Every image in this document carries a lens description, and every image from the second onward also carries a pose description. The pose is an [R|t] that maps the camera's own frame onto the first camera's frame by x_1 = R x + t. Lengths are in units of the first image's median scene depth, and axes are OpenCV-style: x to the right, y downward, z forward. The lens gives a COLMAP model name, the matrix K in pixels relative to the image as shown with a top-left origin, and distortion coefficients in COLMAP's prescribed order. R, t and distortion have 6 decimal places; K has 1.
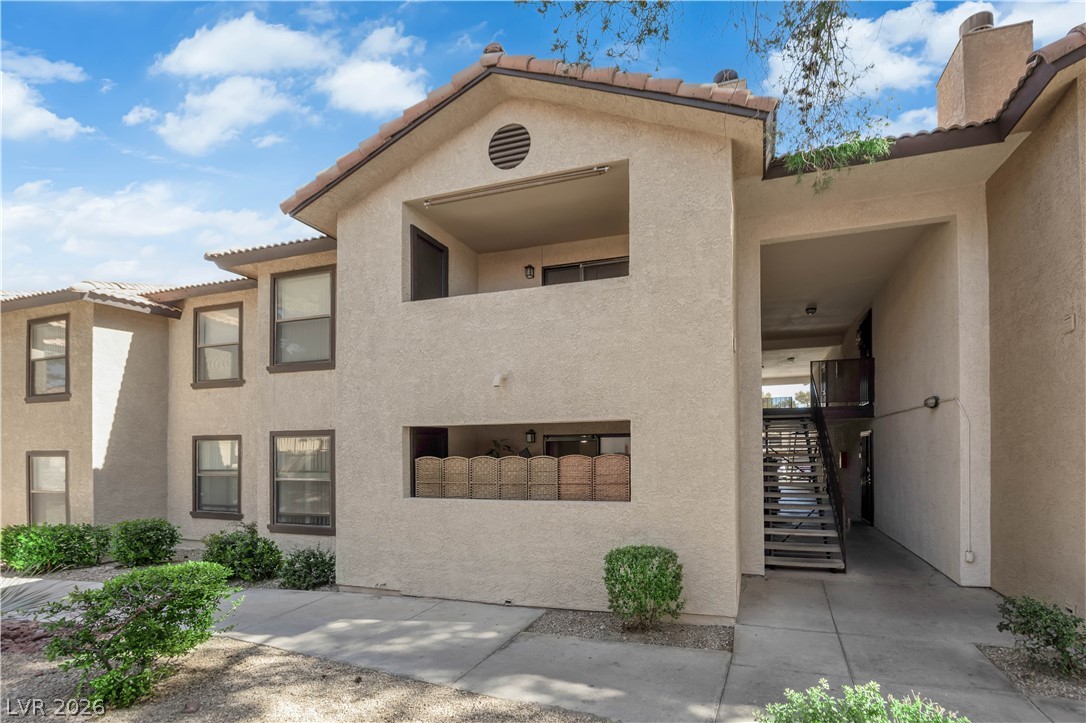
lens RADIAL K [[436.7, 0, 543.0], [0, 436.7, 361.5], [0, 0, 1]] dist [-0.009474, -0.004470]
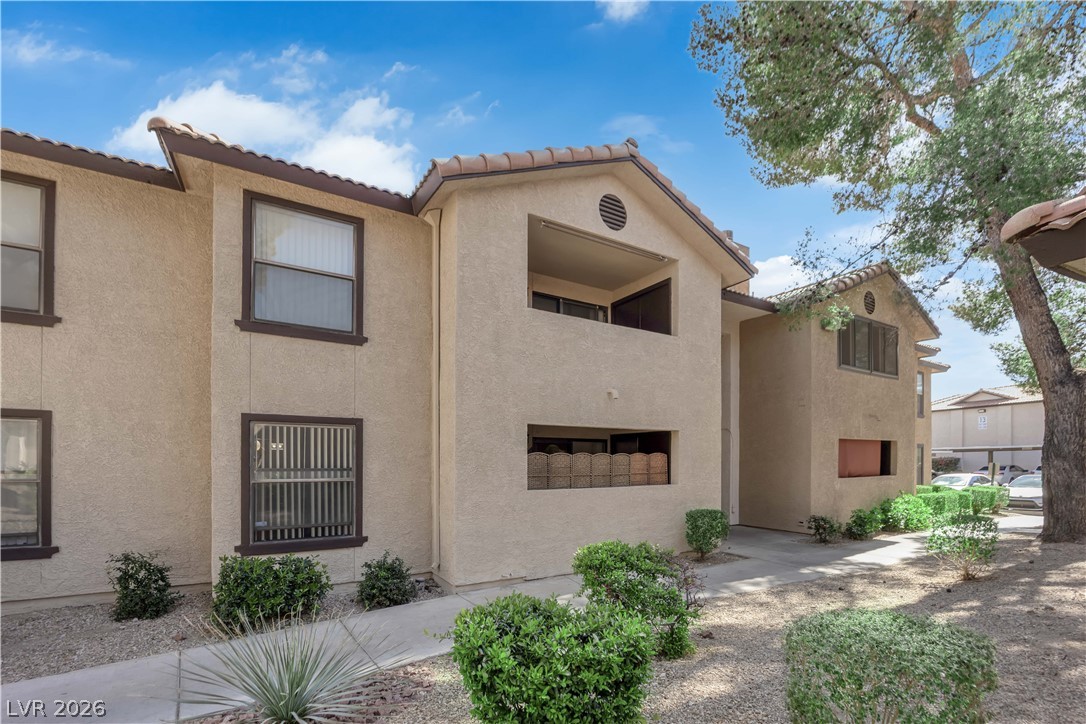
lens RADIAL K [[431.1, 0, 542.9], [0, 431.1, 356.7], [0, 0, 1]] dist [-0.011637, -0.000055]
pose [[0.696840, 0.176606, 0.695143, -1.069213], [-0.157331, 0.983243, -0.092085, 0.079343], [-0.699758, -0.045199, 0.712949, 0.226018]]
